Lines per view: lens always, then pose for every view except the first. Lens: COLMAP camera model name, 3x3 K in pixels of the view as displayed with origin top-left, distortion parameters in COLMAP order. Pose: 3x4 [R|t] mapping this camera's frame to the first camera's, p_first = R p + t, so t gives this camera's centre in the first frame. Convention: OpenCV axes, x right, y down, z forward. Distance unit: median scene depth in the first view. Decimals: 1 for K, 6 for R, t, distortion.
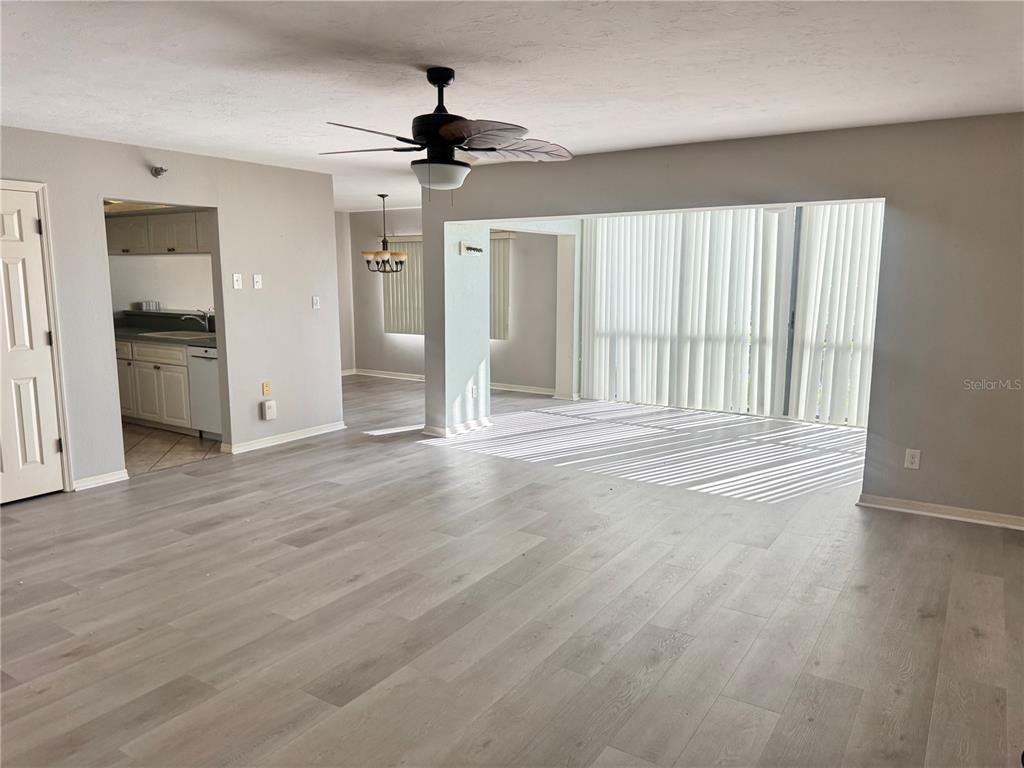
lens RADIAL K [[713.7, 0, 509.2], [0, 713.7, 381.2], [0, 0, 1]] dist [0.124074, -0.213495]
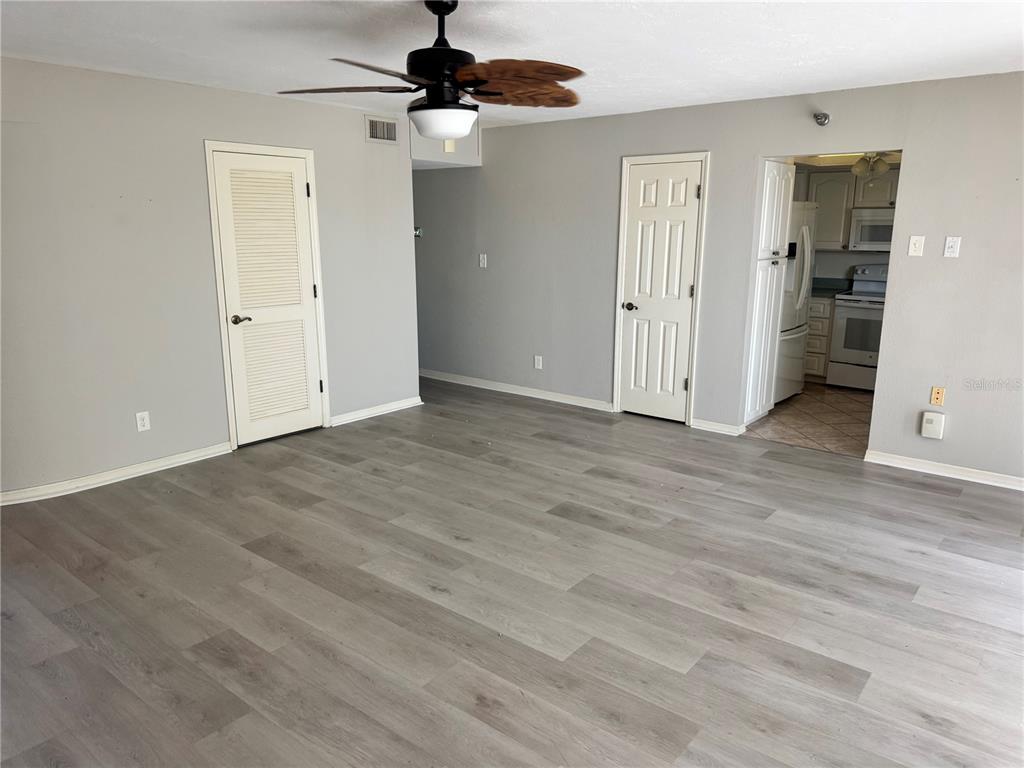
lens RADIAL K [[707.1, 0, 513.8], [0, 707.1, 389.1], [0, 0, 1]] dist [0.115539, -0.115282]
pose [[-0.095871, 0.223475, -0.969983, 0.560885], [-0.148379, 0.960376, 0.235927, -0.143934], [0.984272, 0.166544, -0.058913, 0.854378]]
